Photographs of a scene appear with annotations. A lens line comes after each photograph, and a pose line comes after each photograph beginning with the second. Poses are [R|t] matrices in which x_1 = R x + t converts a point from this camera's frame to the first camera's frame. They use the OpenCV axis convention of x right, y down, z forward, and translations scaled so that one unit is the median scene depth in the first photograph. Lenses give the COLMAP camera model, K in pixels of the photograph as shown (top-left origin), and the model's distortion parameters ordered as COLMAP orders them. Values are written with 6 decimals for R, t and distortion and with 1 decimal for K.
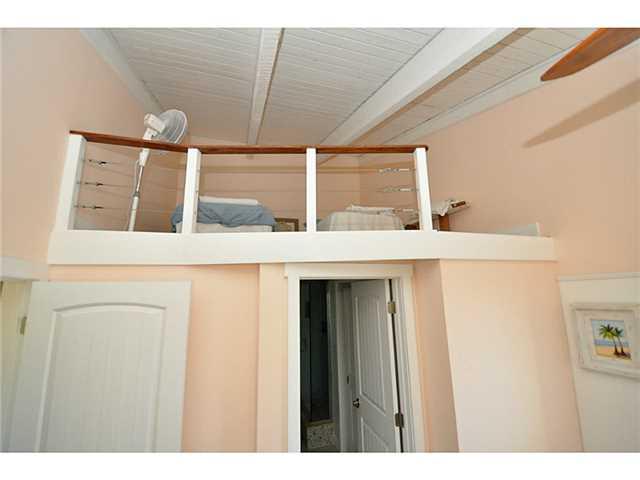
lens RADIAL K [[288.9, 0, 327.1], [0, 288.9, 237.5], [0, 0, 1]] dist [0.014743, -0.021361]
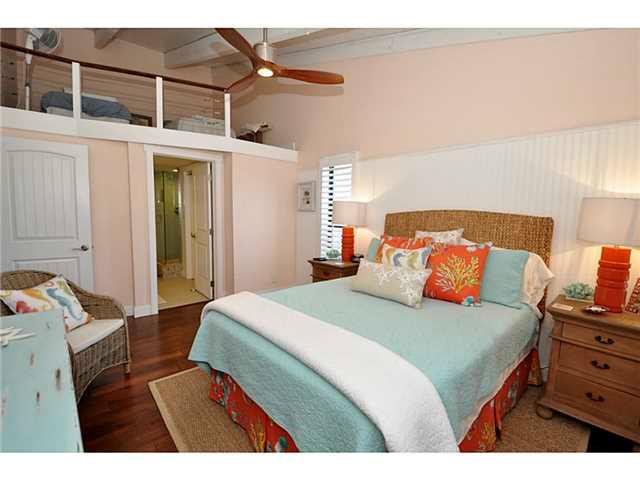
lens RADIAL K [[294.1, 0, 337.8], [0, 294.1, 238.8], [0, 0, 1]] dist [0.018059, -0.022632]
pose [[0.895025, 0.000919, 0.446014, 0.105701], [-0.127097, 0.959062, 0.253072, 0.030689], [-0.427523, -0.283193, 0.858502, -1.120546]]
